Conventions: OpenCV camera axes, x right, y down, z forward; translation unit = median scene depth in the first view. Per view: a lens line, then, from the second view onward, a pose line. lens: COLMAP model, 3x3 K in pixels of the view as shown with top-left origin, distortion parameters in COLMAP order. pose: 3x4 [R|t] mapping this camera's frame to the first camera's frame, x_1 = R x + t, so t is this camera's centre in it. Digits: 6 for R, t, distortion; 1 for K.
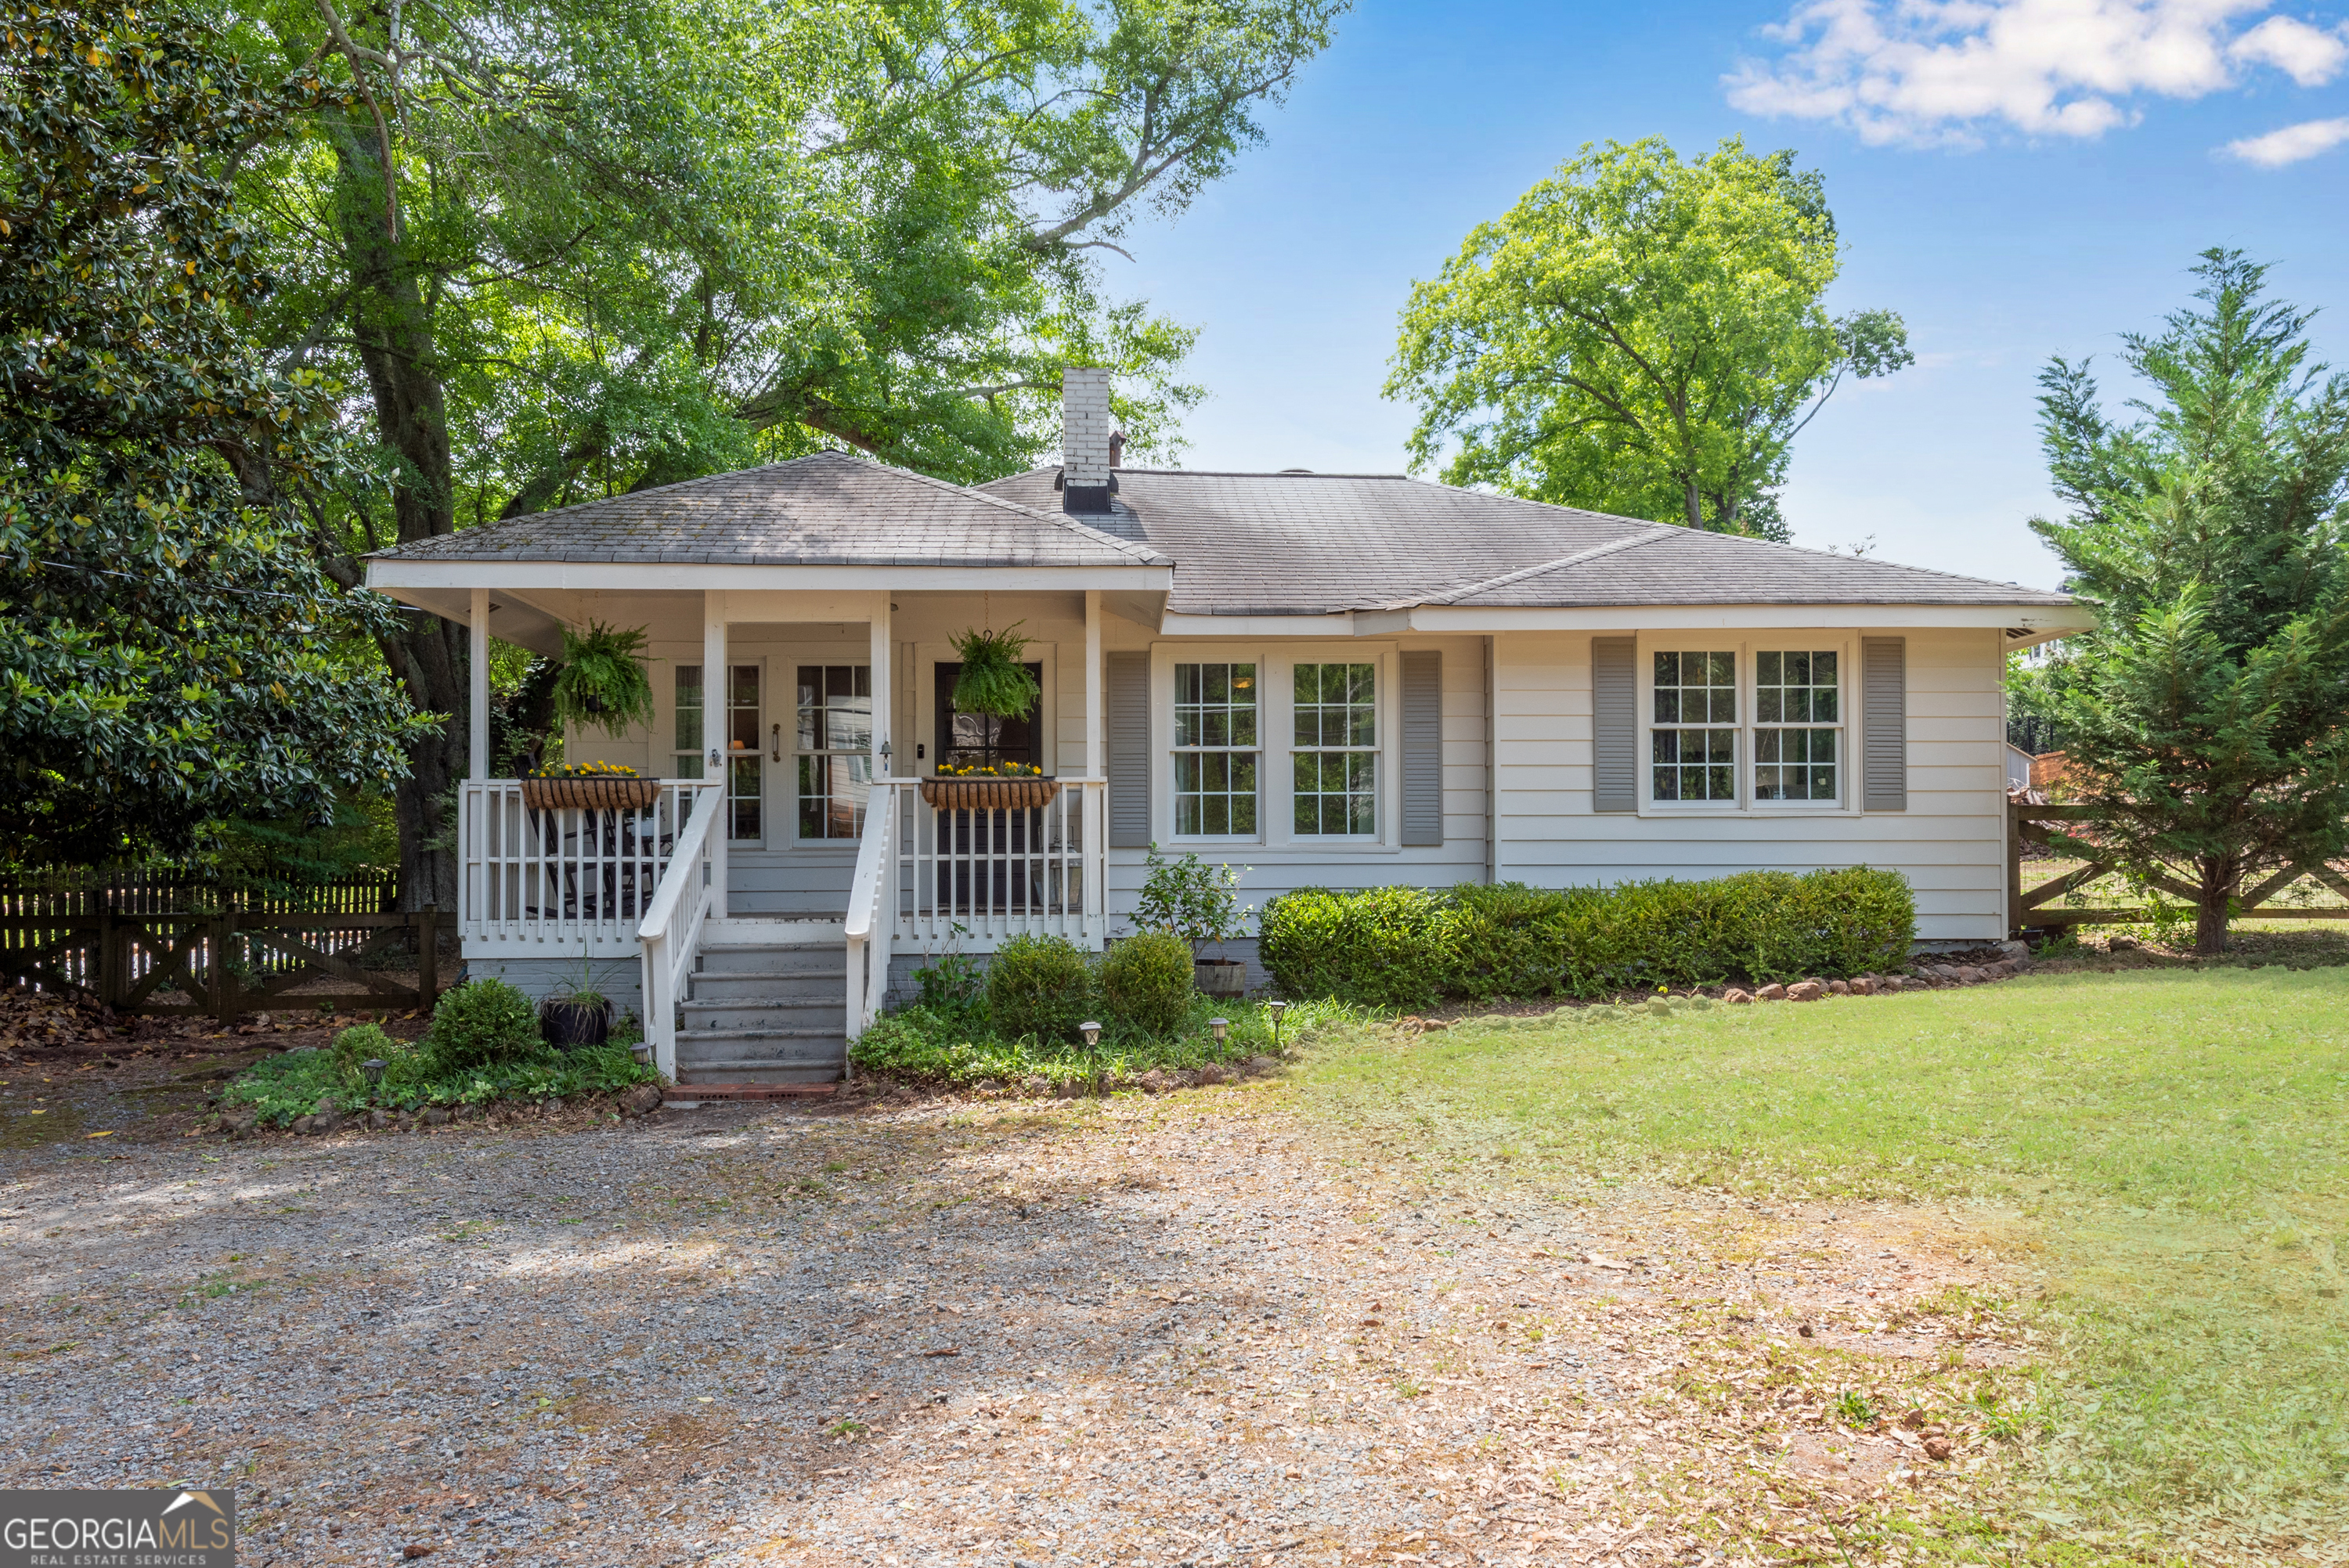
lens RADIAL K [[1800.0, 0, 1180.8], [0, 1800.0, 820.3], [0, 0, 1]] dist [0.044002, -0.001747]
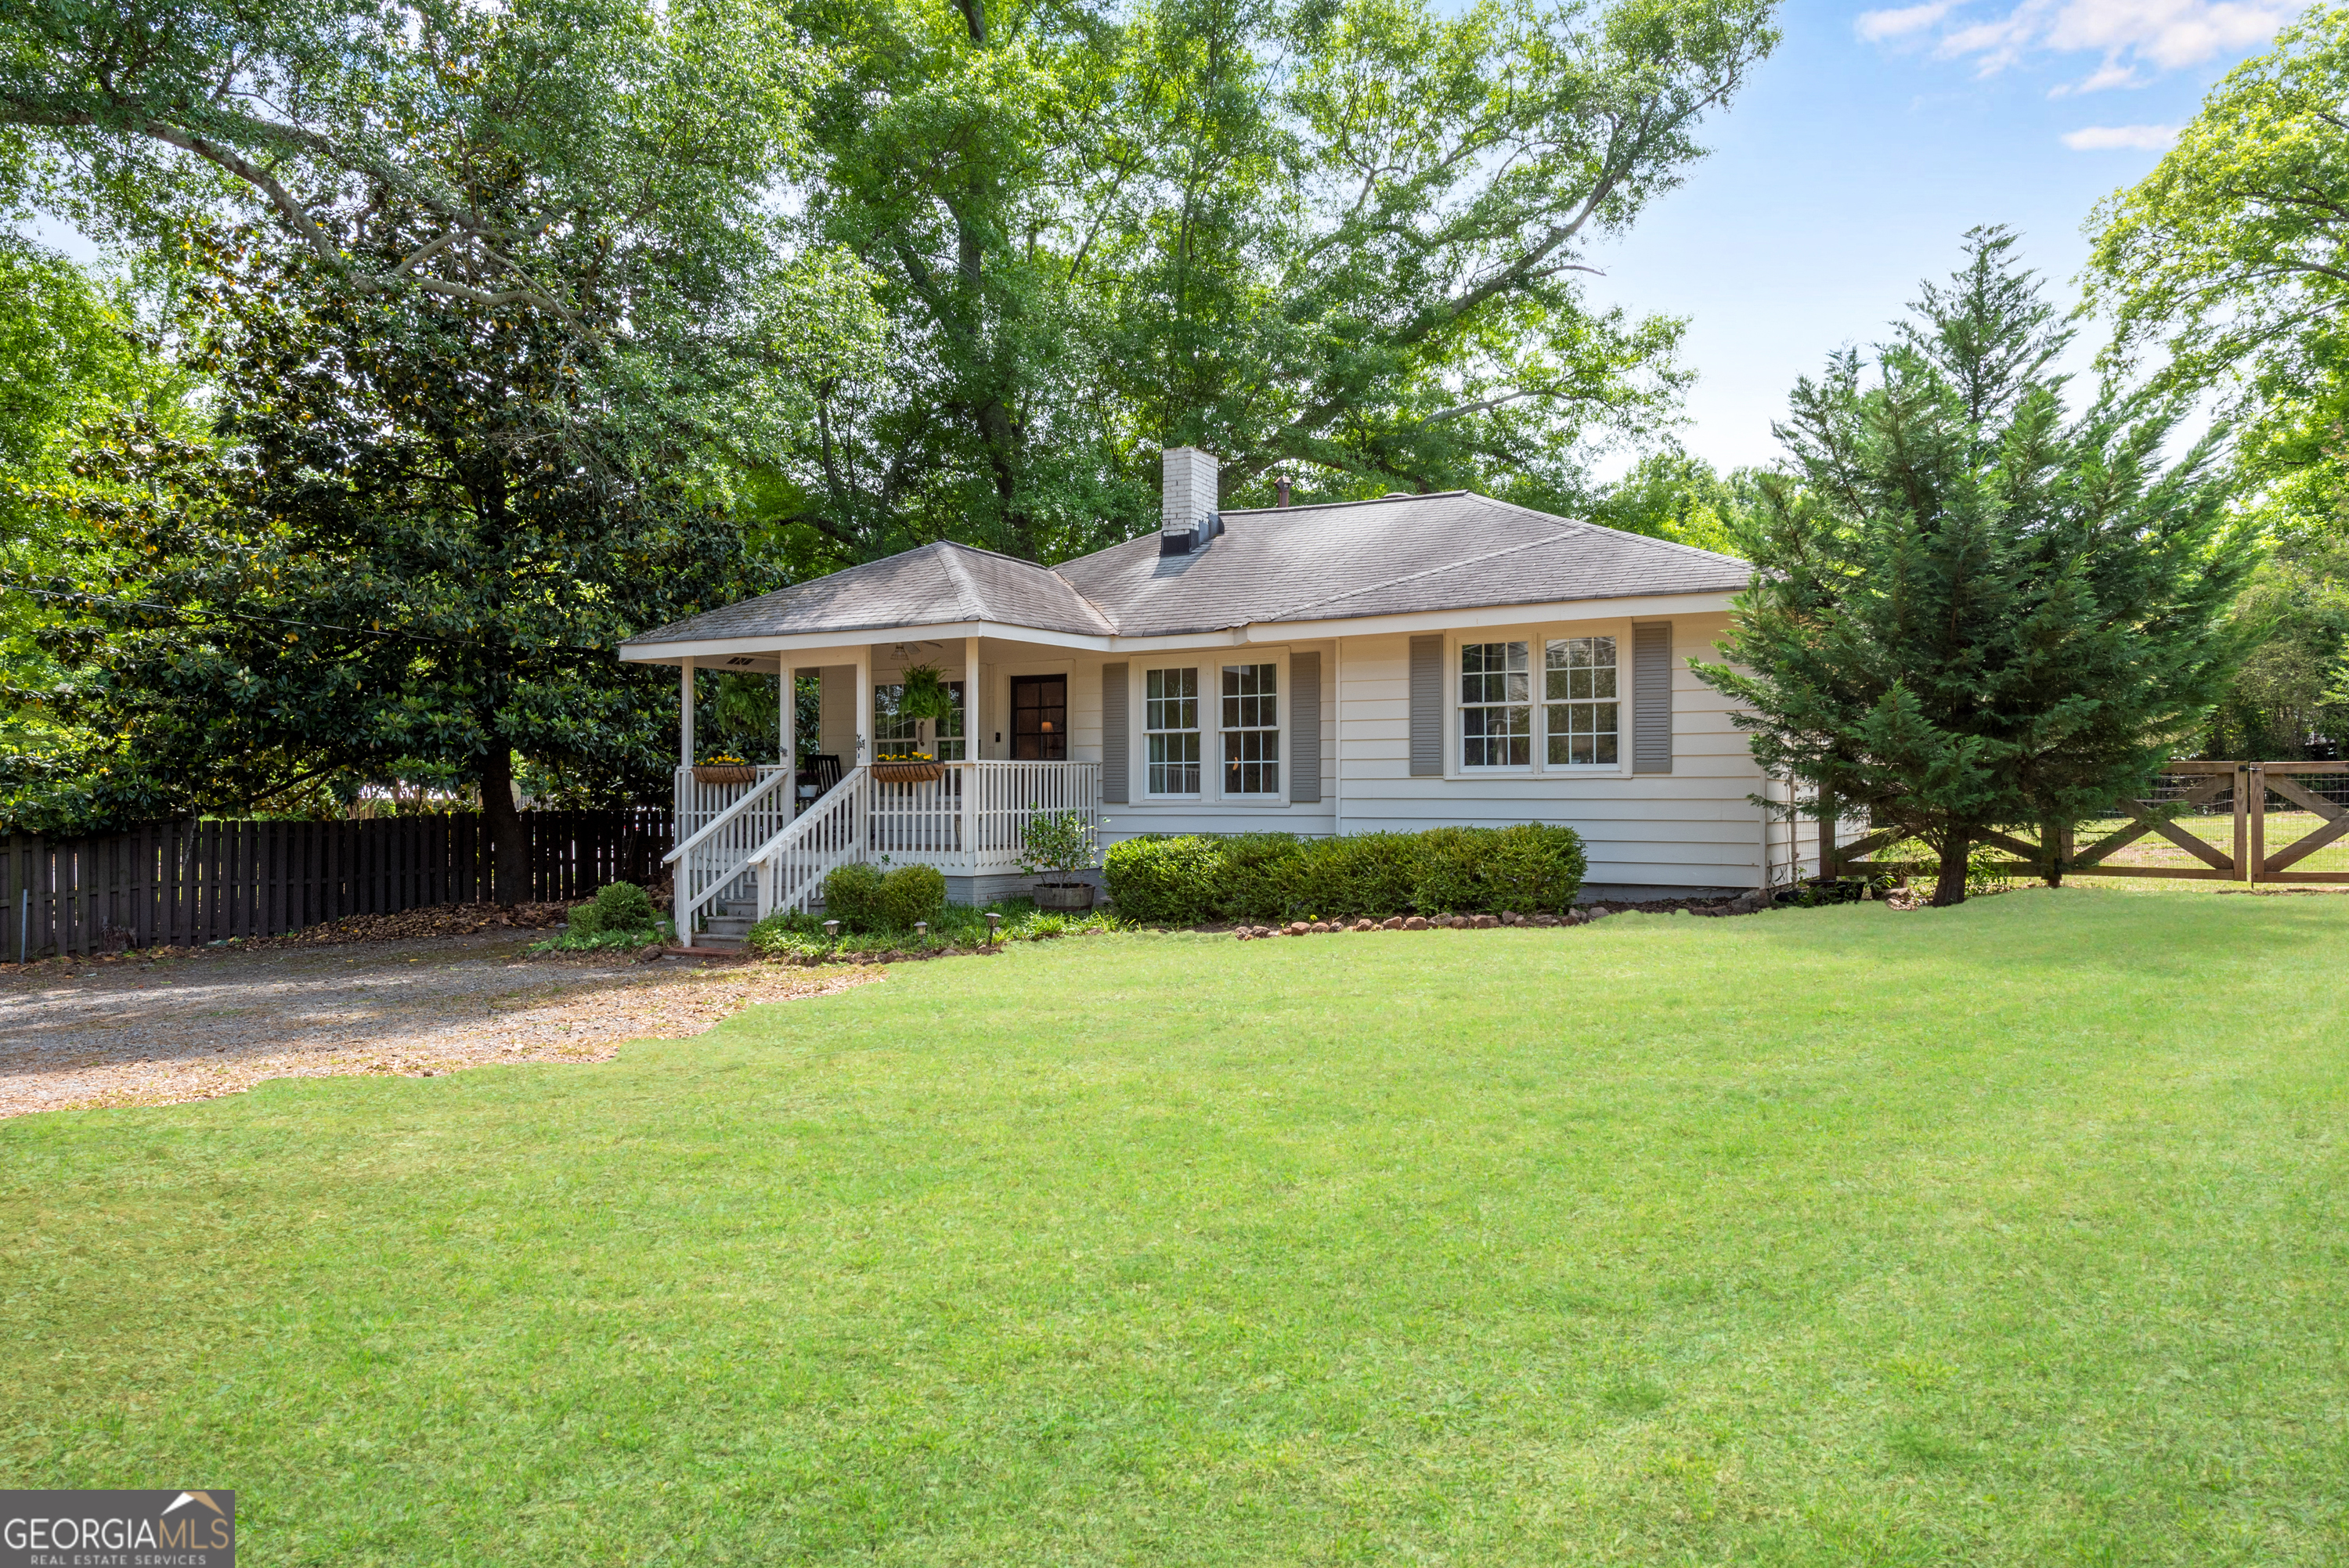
lens RADIAL K [[1800.0, 0, 1172.4], [0, 1800.0, 784.9], [0, 0, 1]] dist [0.044002, -0.001747]
pose [[0.796174, -0.001557, -0.605066, 0.853601], [0.008304, 0.999931, 0.008354, -0.010022], [0.605011, -0.011676, 0.796131, -0.101202]]
